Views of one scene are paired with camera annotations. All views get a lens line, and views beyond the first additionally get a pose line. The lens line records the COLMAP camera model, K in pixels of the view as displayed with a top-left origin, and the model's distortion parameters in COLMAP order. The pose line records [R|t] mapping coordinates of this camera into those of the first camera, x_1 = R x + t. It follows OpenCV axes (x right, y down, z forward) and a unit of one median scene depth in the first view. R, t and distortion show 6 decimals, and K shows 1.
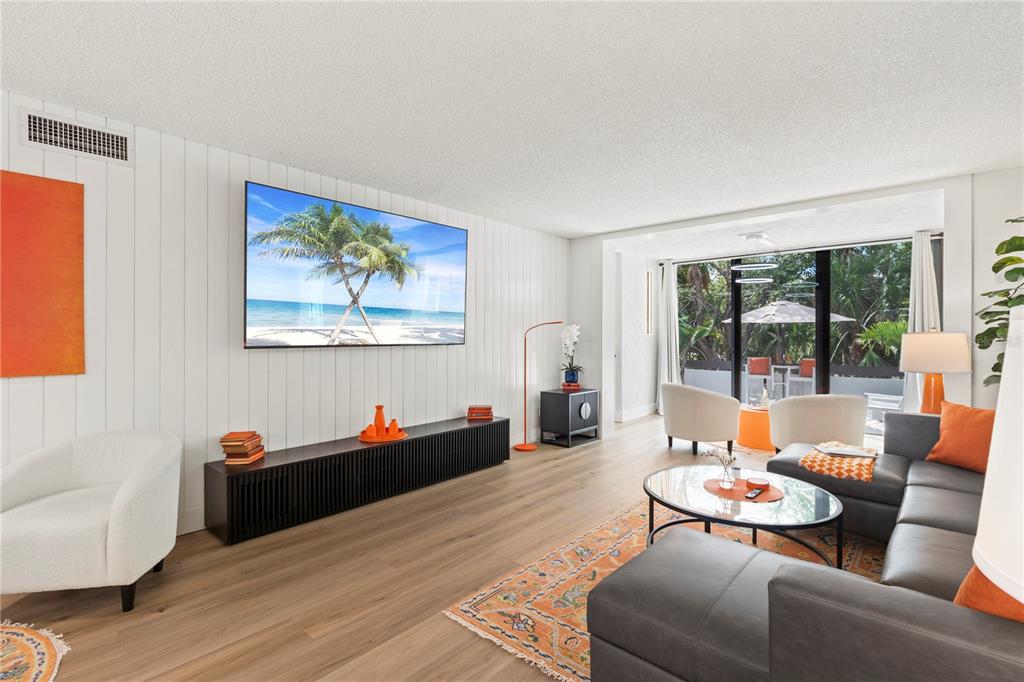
lens RADIAL K [[487.5, 0, 515.3], [0, 487.5, 346.9], [0, 0, 1]] dist [0.002287, -0.001228]
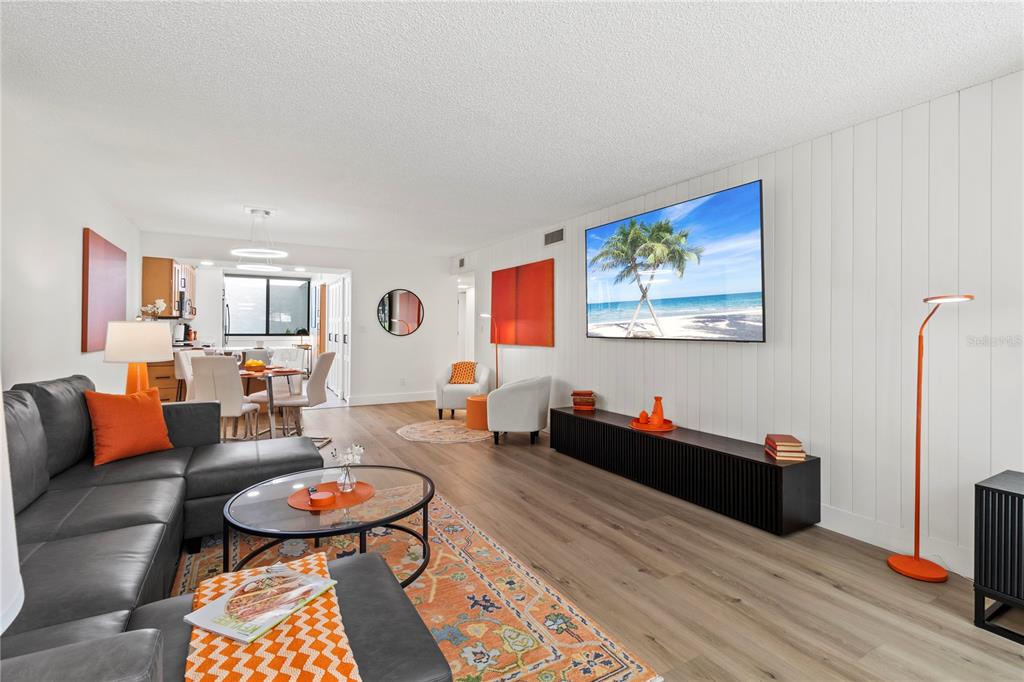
lens RADIAL K [[487.5, 0, 512.8], [0, 487.5, 327.6], [0, 0, 1]] dist [0.002287, -0.001228]
pose [[-0.338131, -0.000655, -0.941099, 0.869295], [-0.024106, 0.999678, 0.007965, -0.027278], [0.940790, 0.025379, -0.338038, 1.156059]]
